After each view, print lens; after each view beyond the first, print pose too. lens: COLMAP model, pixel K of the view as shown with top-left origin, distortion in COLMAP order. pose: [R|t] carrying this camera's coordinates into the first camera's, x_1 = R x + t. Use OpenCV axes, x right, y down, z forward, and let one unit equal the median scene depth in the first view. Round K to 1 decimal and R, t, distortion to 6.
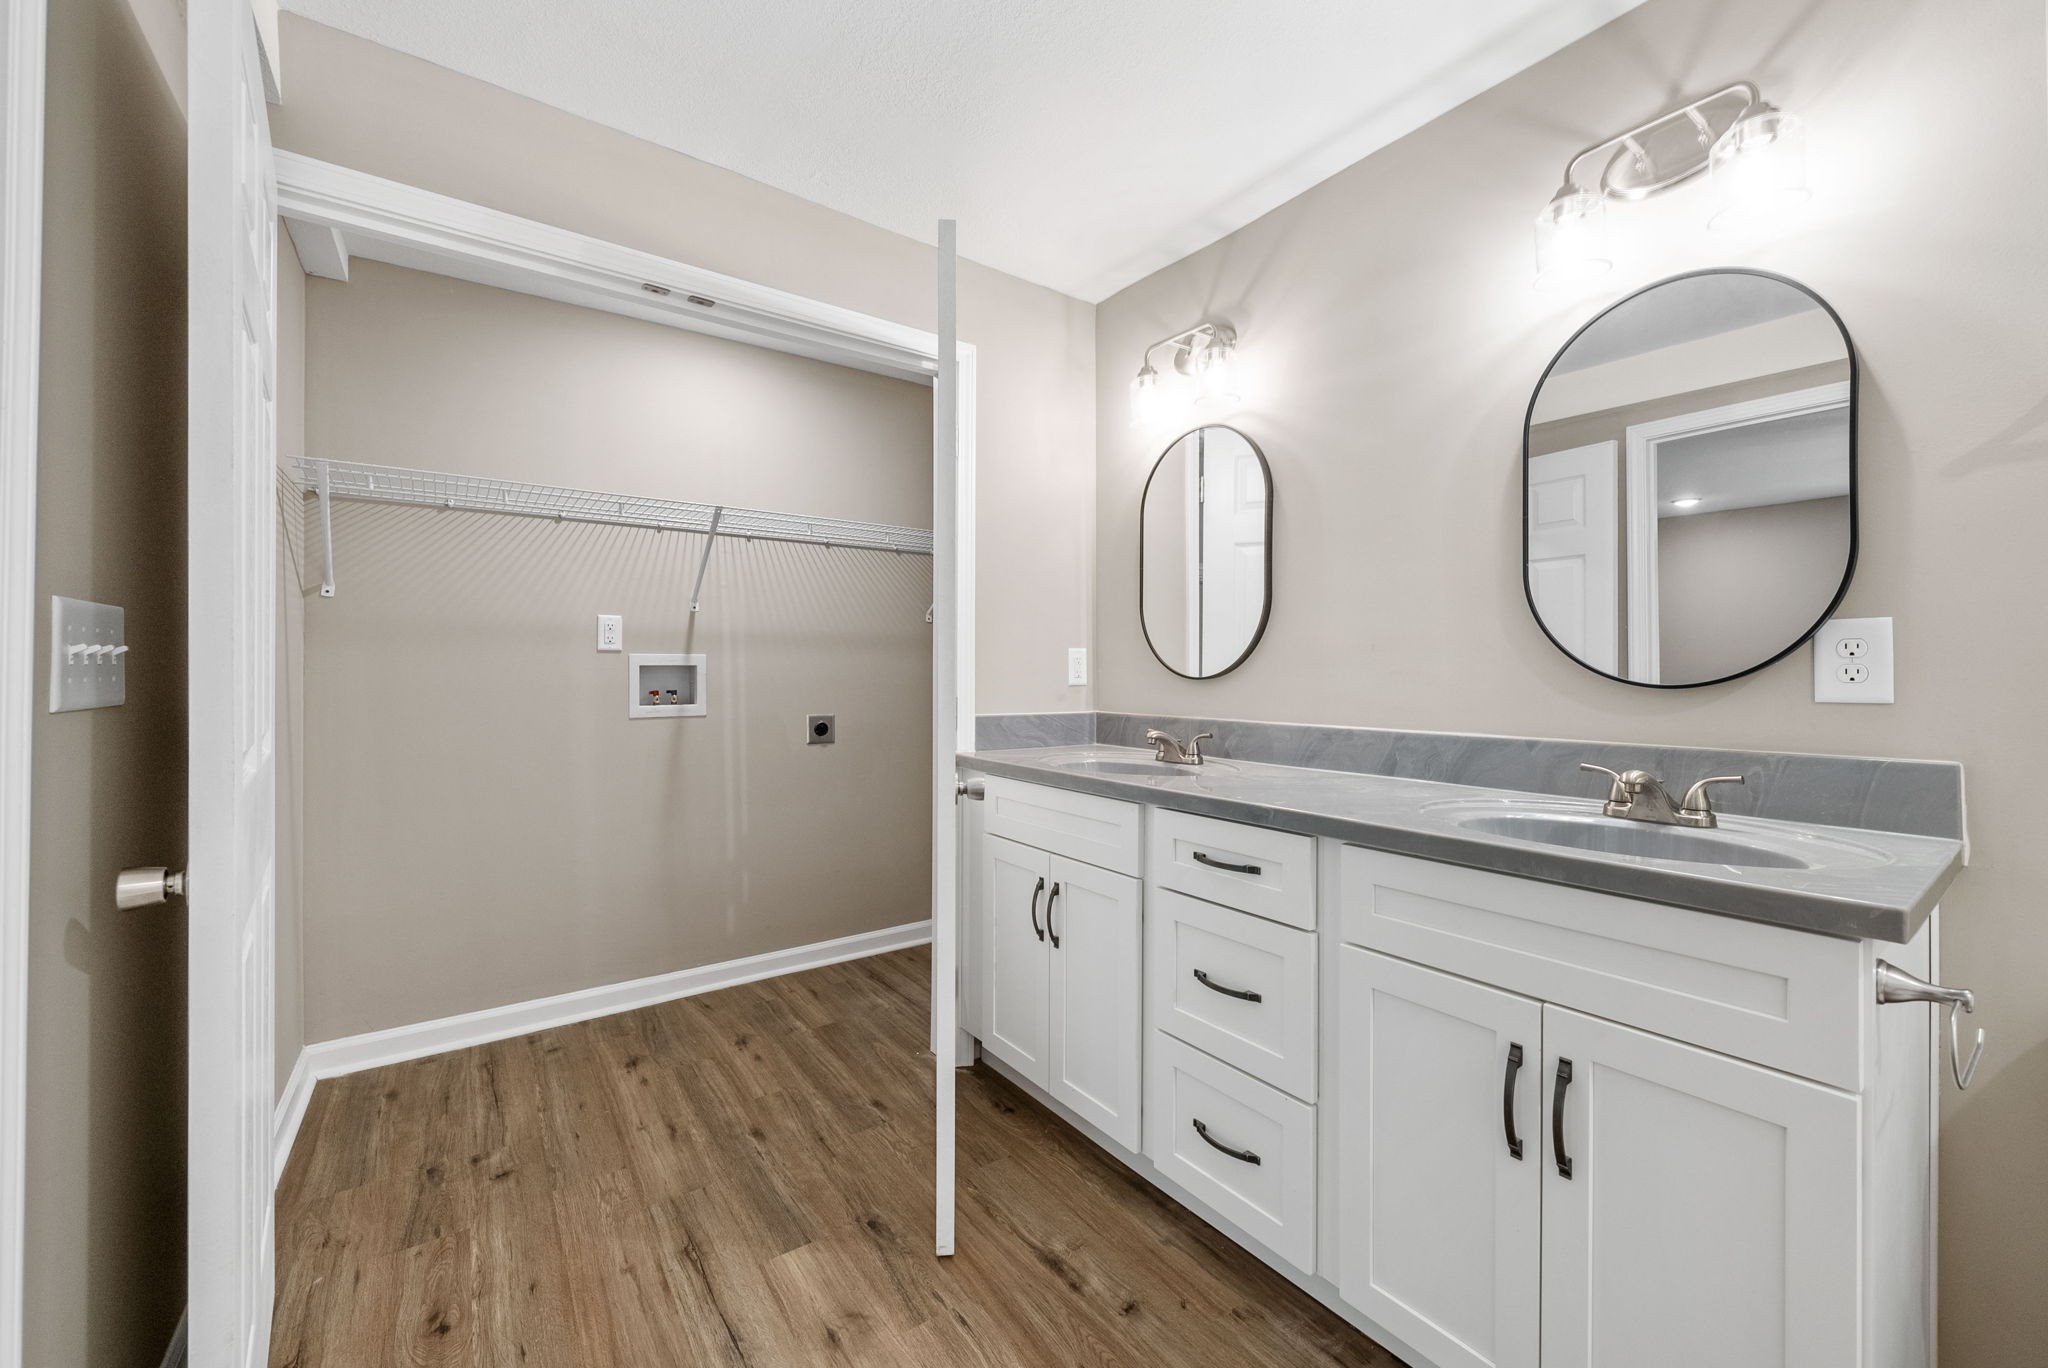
lens RADIAL K [[802.3, 0, 1016.5], [0, 802.3, 675.3], [0, 0, 1]] dist [-0.000753, -0.000003]
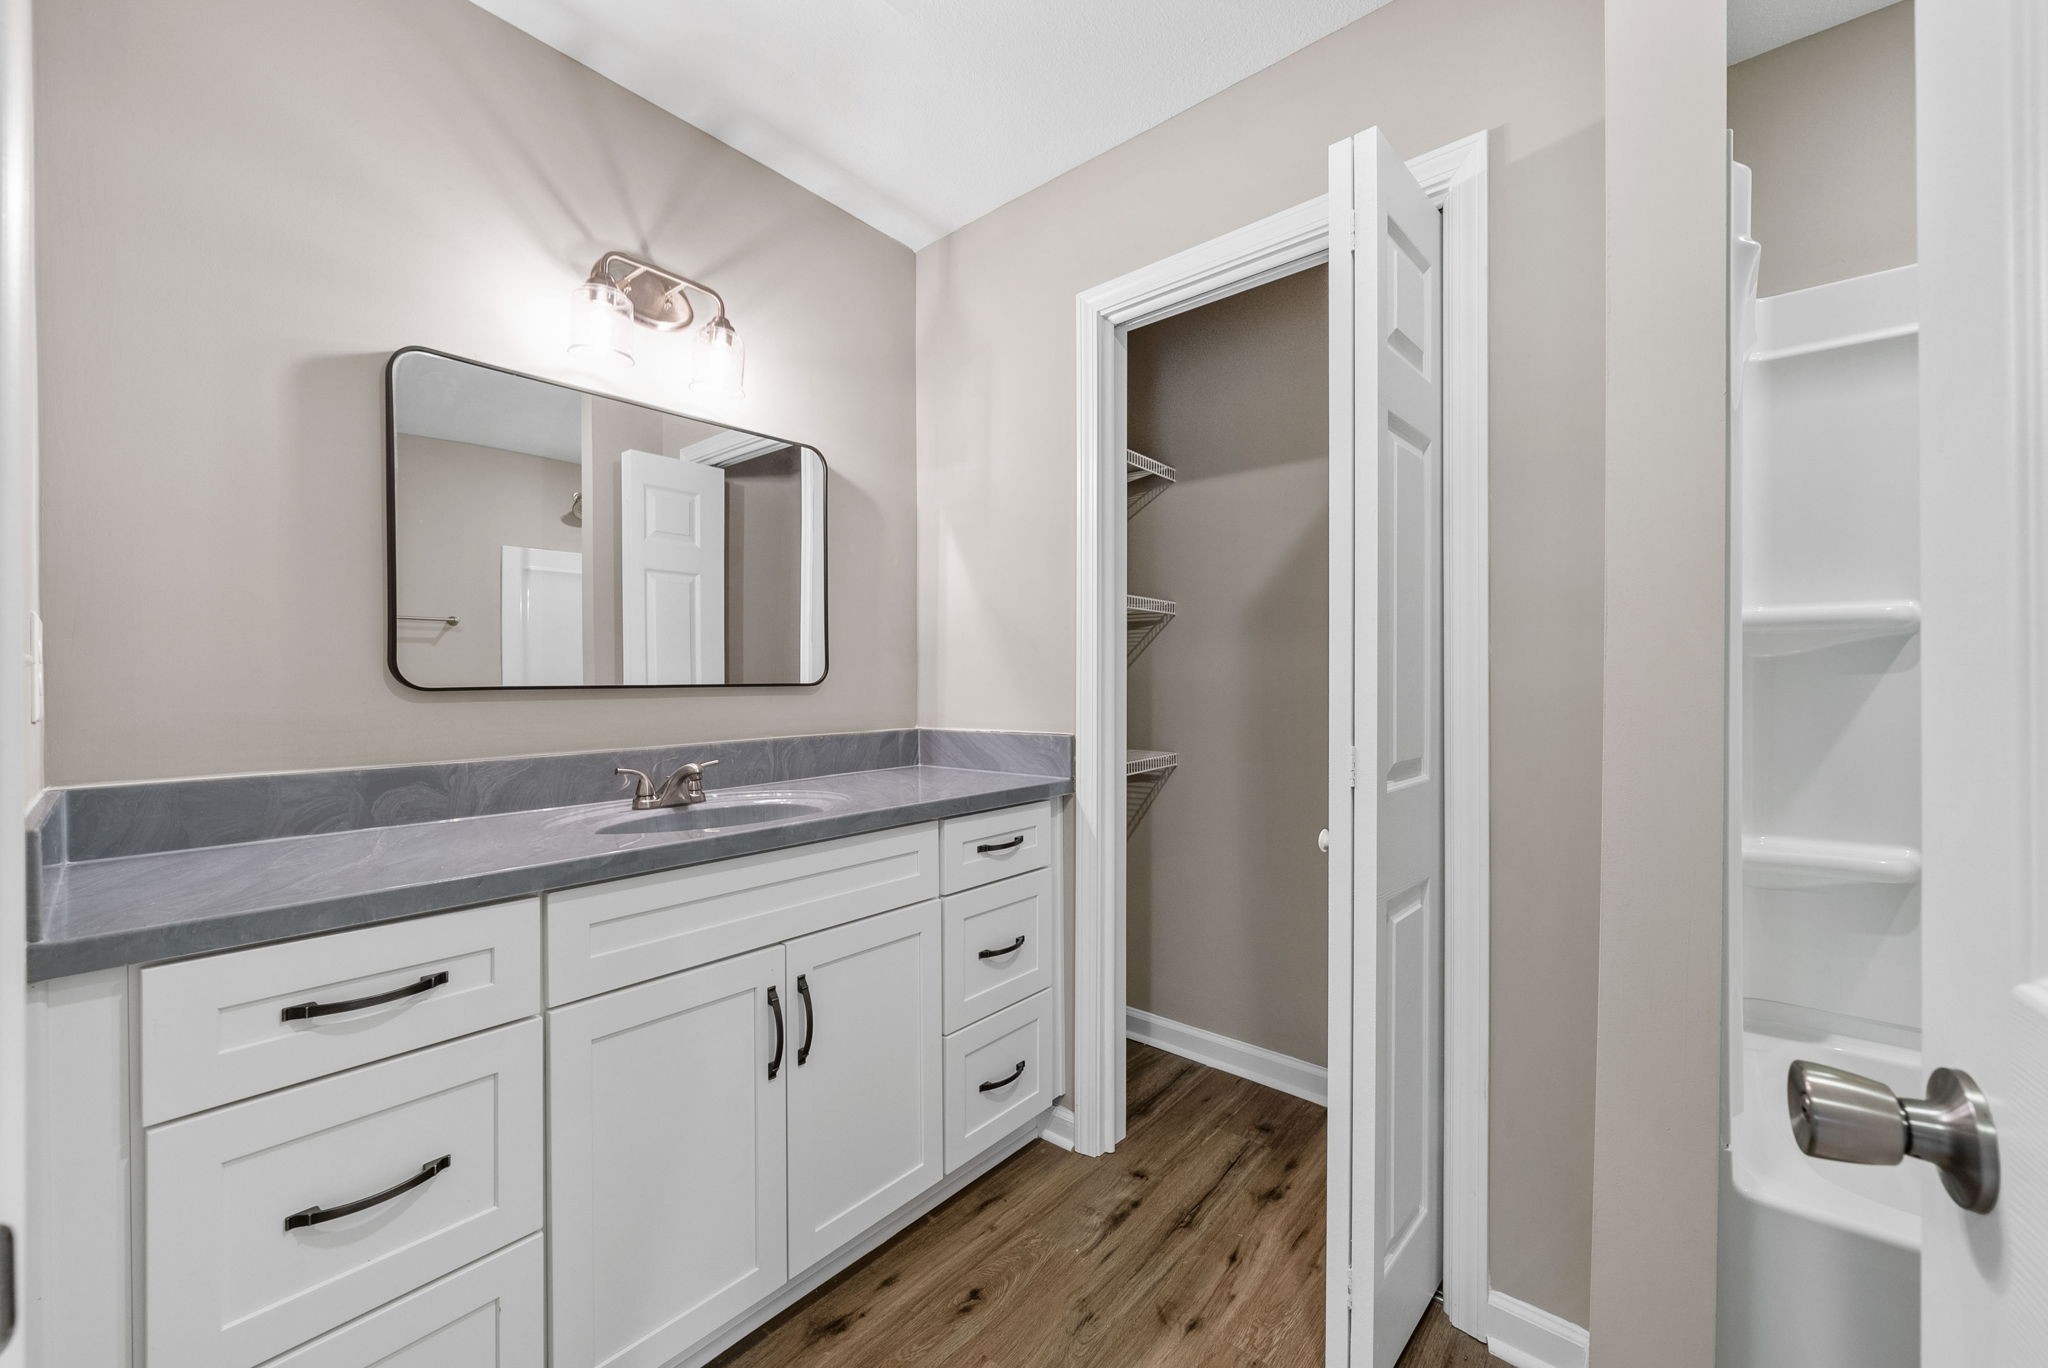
lens RADIAL K [[778.2, 0, 1019.7], [0, 778.2, 690.7], [0, 0, 1]] dist [-0.001689, -0.000188]
pose [[-0.252737, -0.002856, 0.967531, -0.638201], [0.011409, 0.999917, 0.005932, -0.000310], [-0.967468, 0.012538, -0.252684, 0.933435]]
